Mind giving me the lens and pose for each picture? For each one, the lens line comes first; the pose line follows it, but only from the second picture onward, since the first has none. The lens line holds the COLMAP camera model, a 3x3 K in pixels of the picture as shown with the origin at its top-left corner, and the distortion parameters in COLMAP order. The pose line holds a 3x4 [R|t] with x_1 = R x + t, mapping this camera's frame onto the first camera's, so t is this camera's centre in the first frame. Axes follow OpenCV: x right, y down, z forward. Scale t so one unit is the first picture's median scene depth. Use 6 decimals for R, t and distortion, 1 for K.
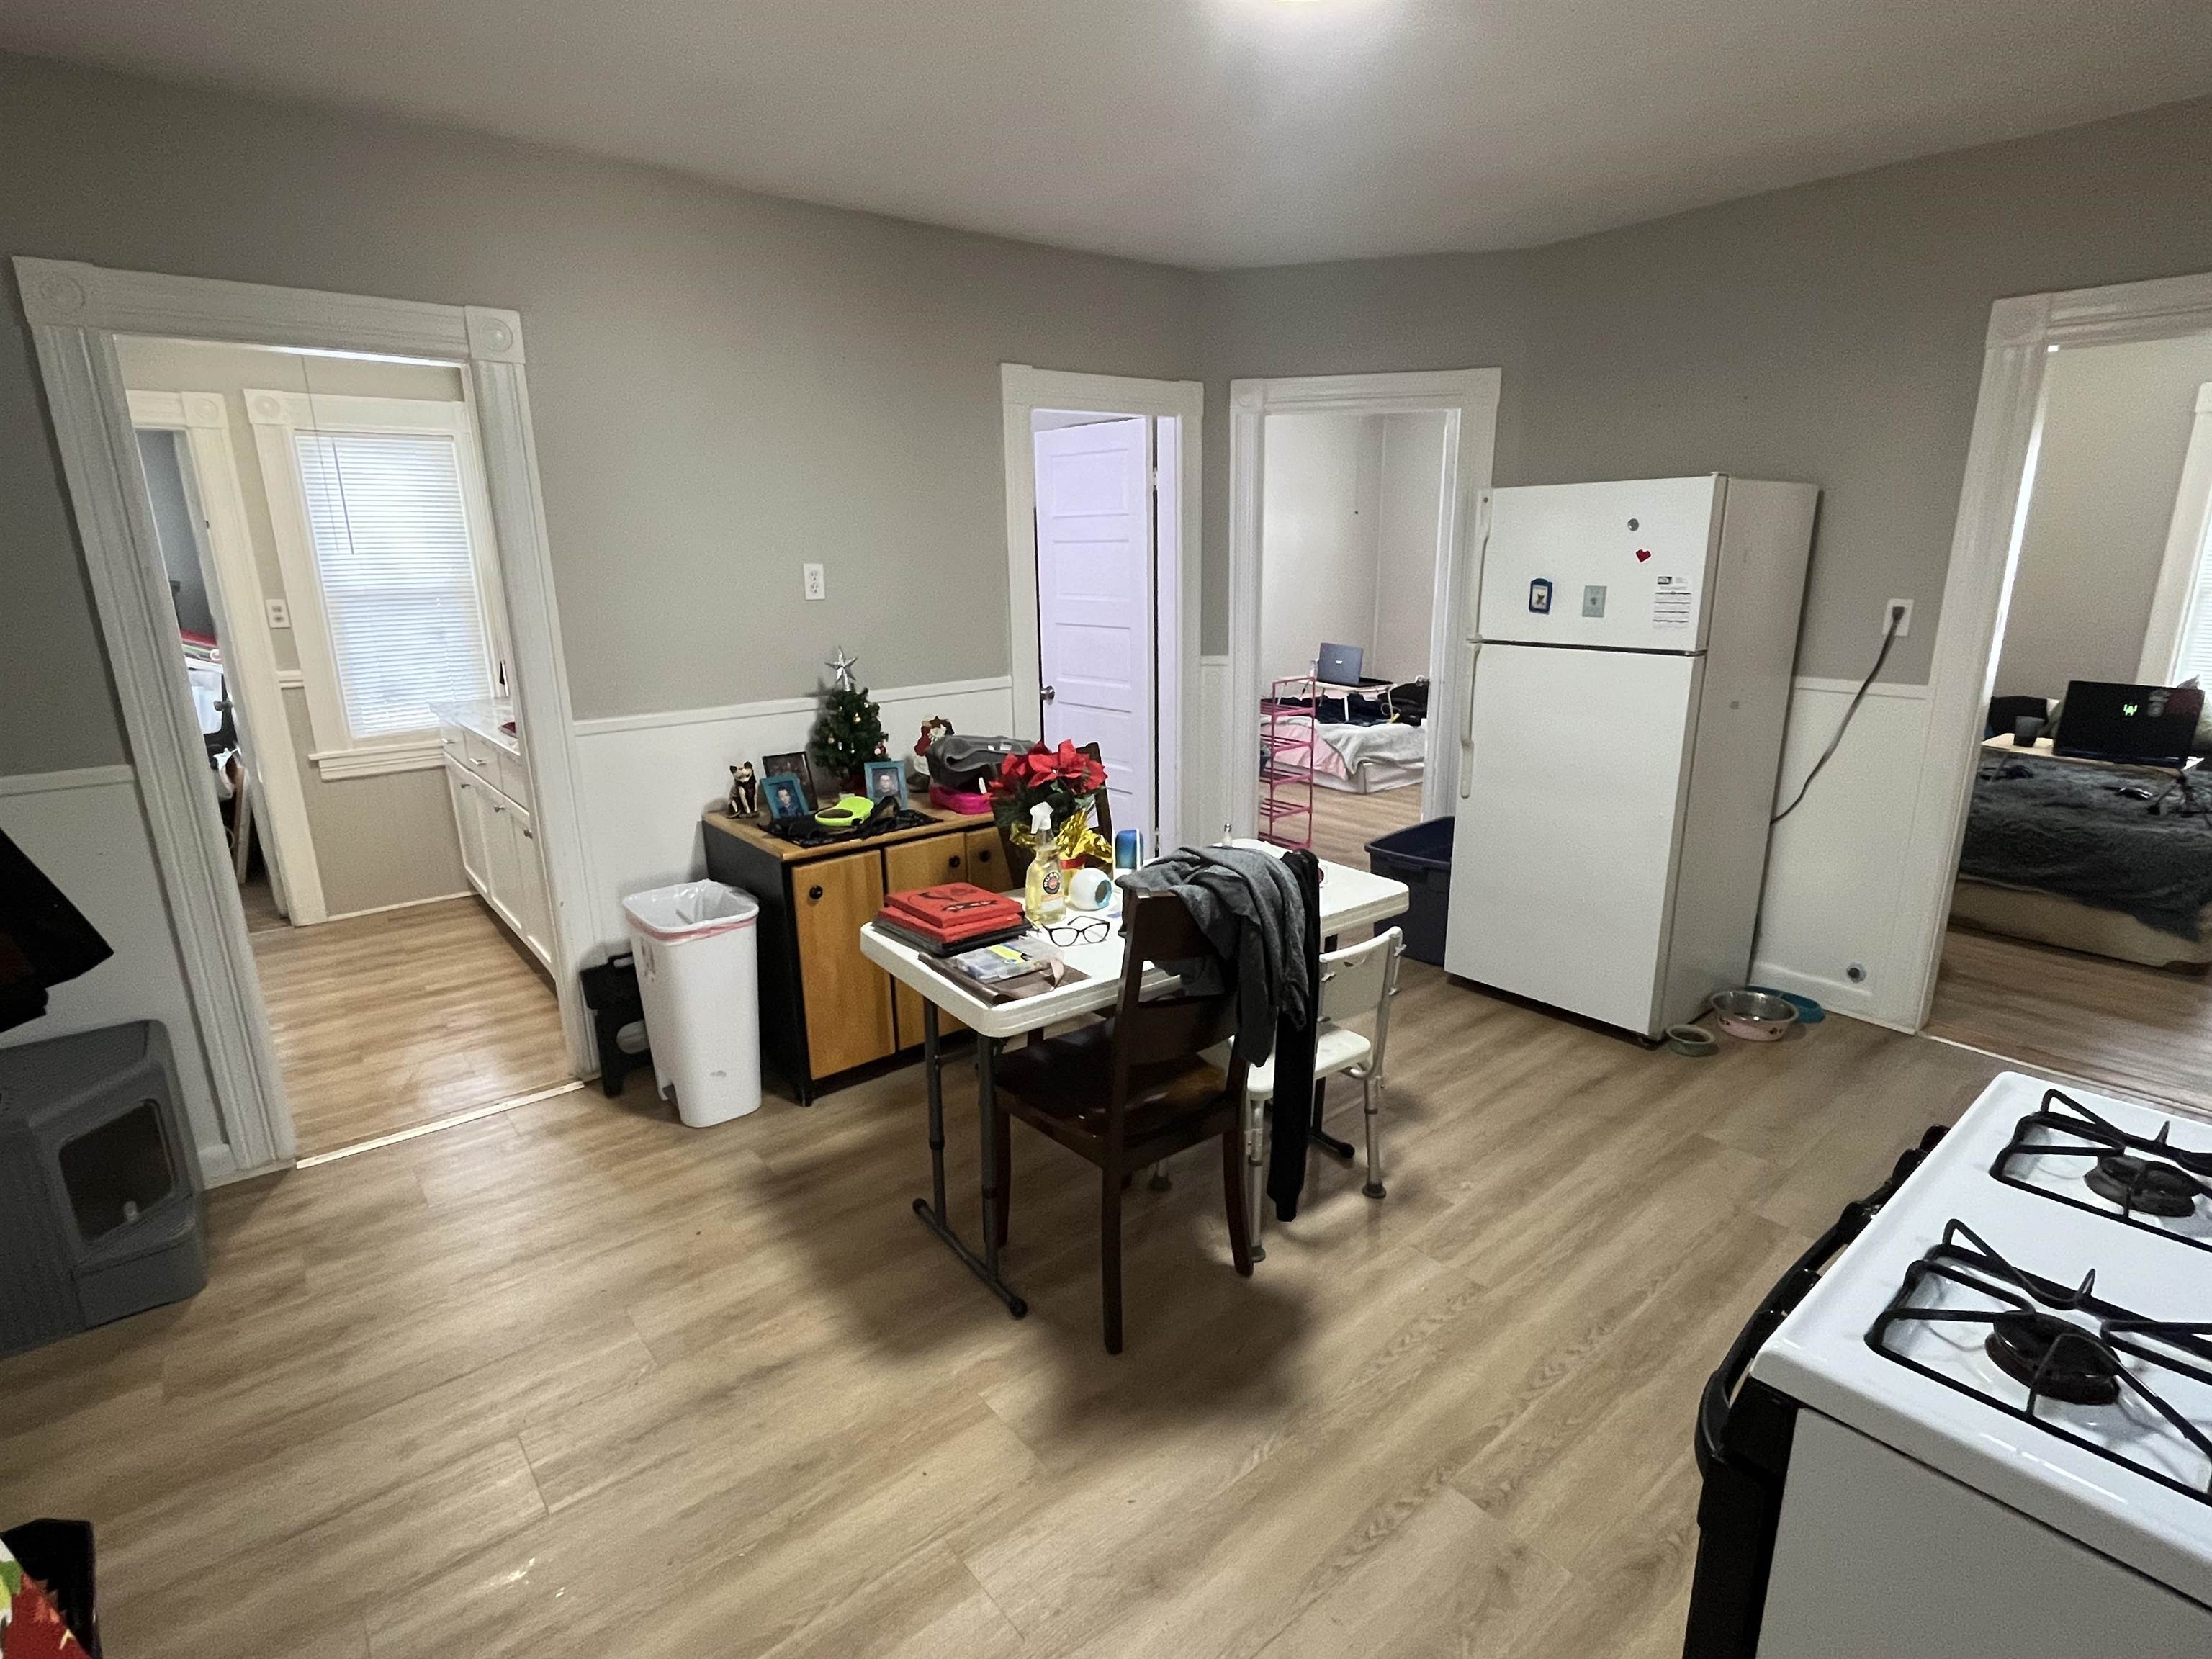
lens RADIAL K [[1115.4, 0, 1099.5], [0, 1115.4, 839.1], [0, 0, 1]] dist [-0.003382, 0.000086]
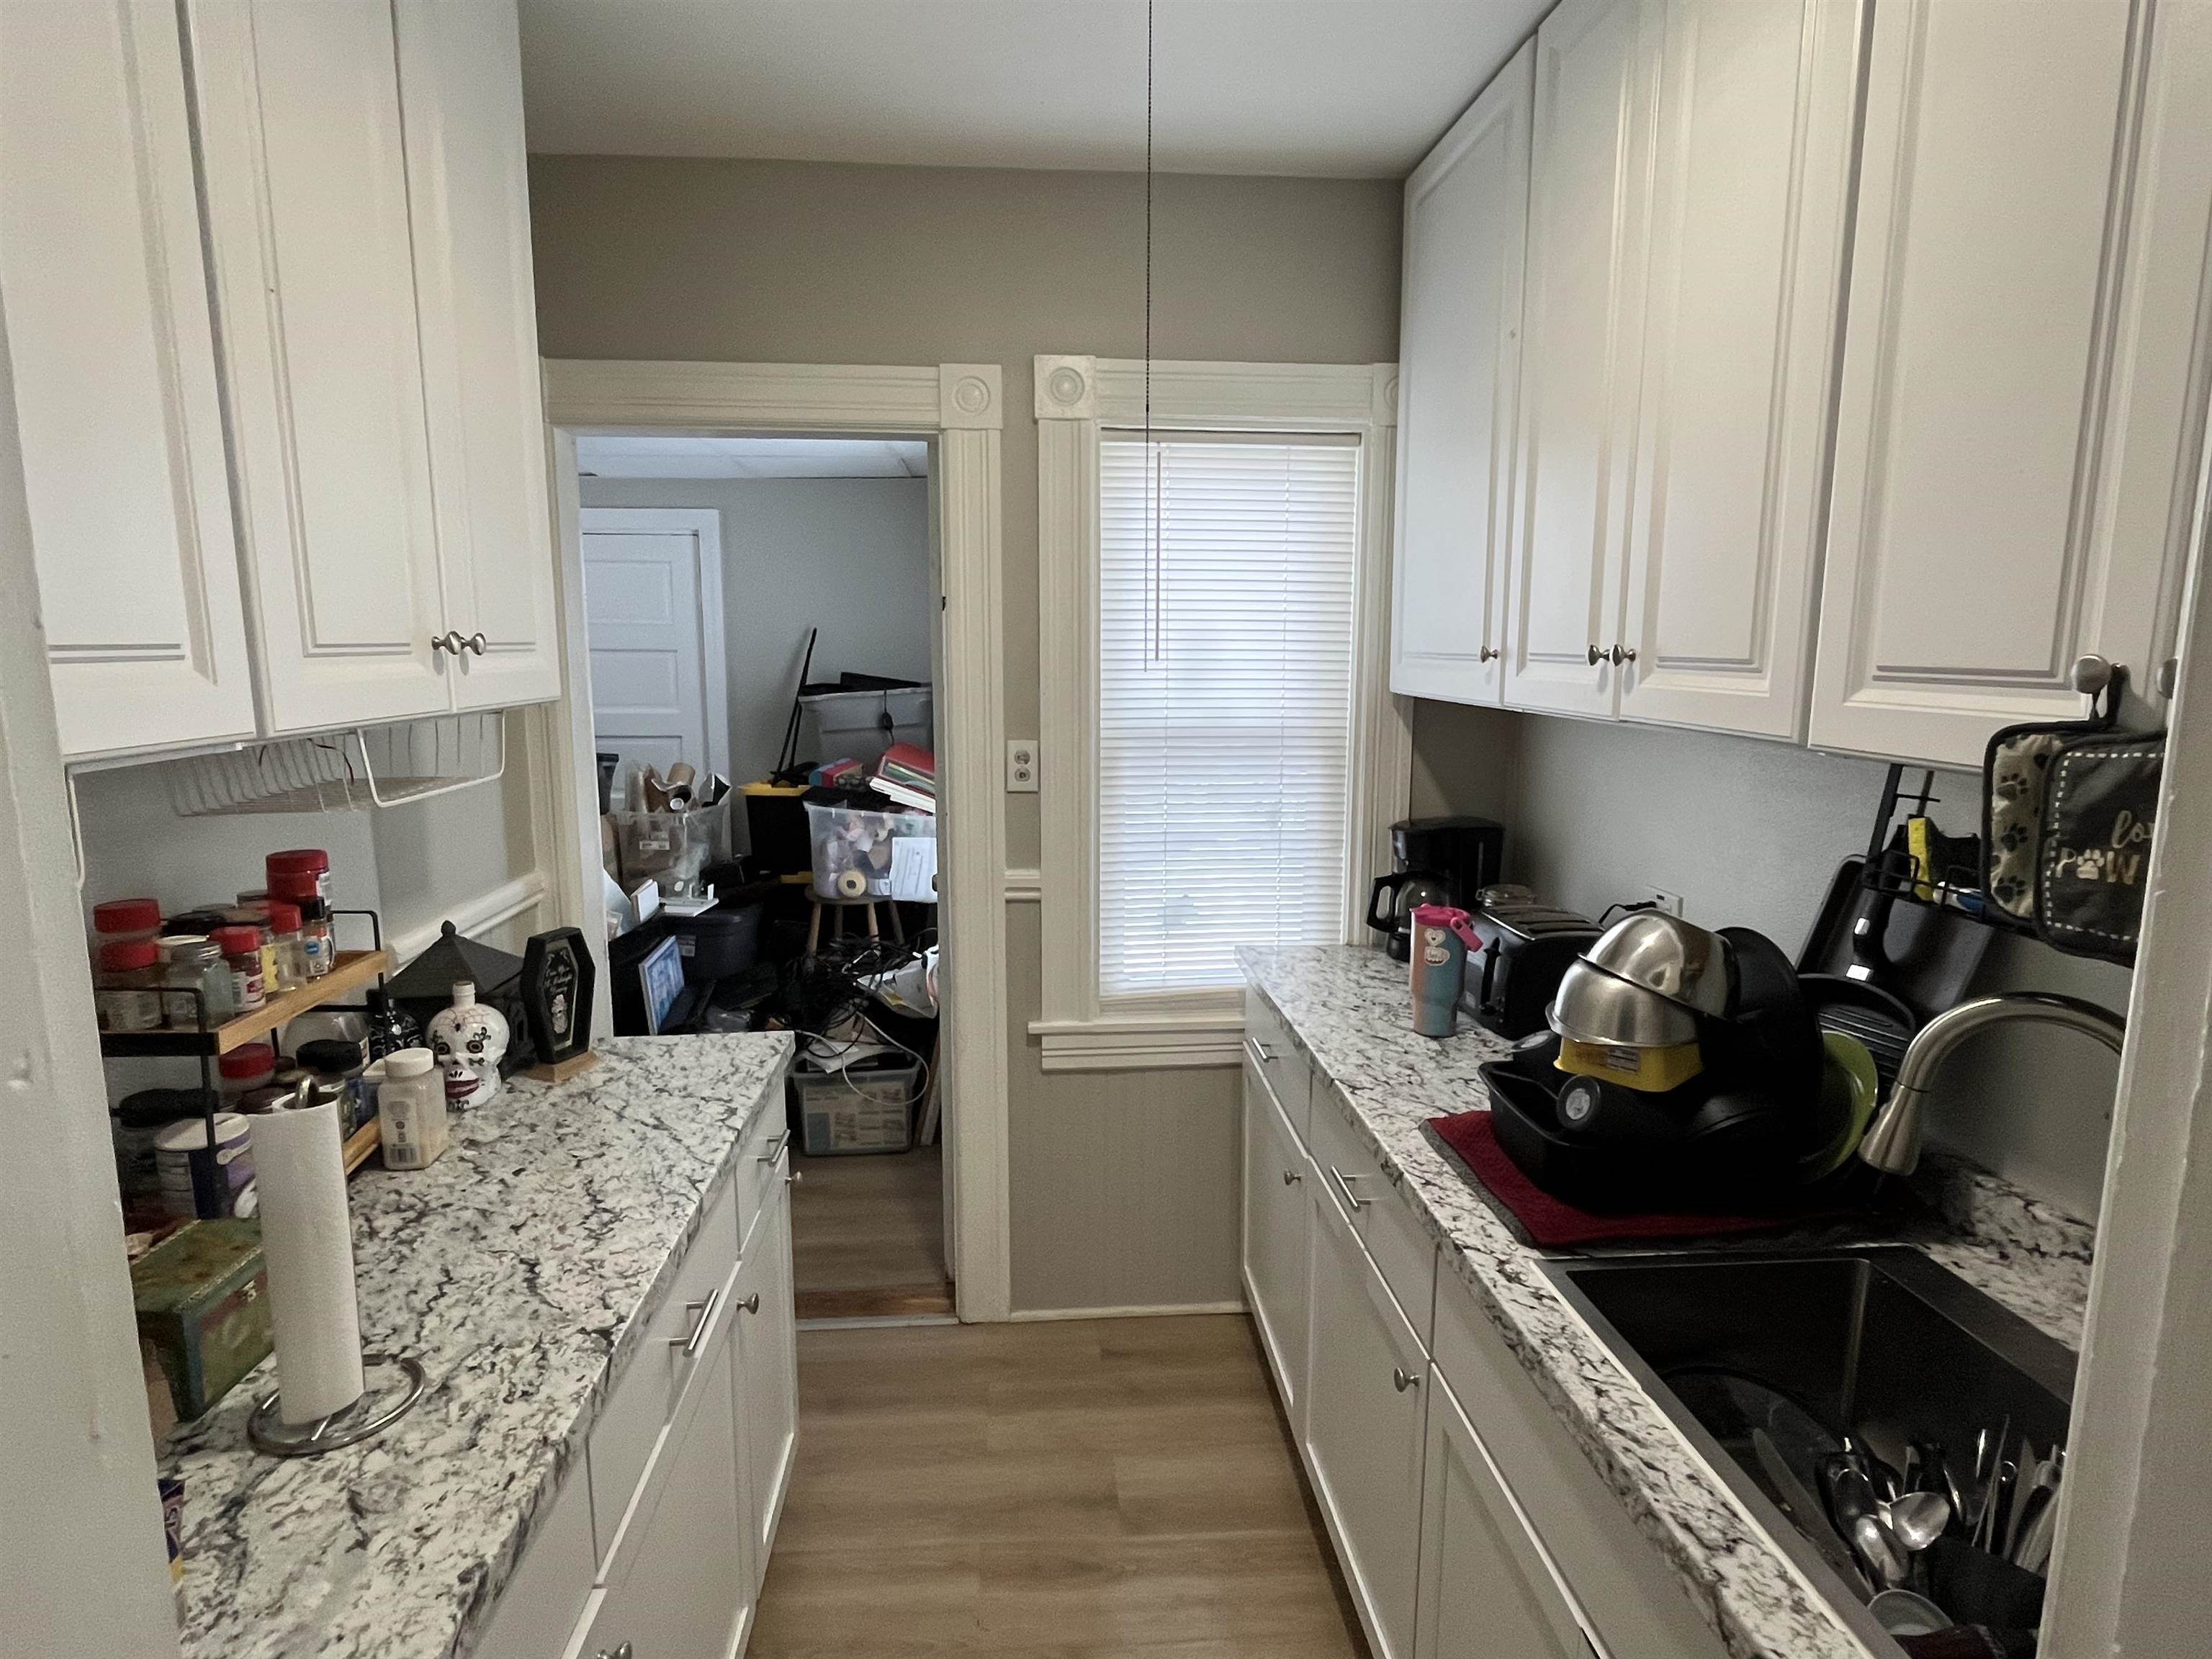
lens RADIAL K [[1147.7, 0, 1111.9], [0, 1147.7, 825.9], [0, 0, 1]] dist [0.003189, 0.000231]
pose [[0.826520, 0.100875, -0.553795, -0.369333], [-0.160667, 0.985162, -0.060341, -0.139054], [0.539491, 0.138849, 0.830464, 0.533497]]
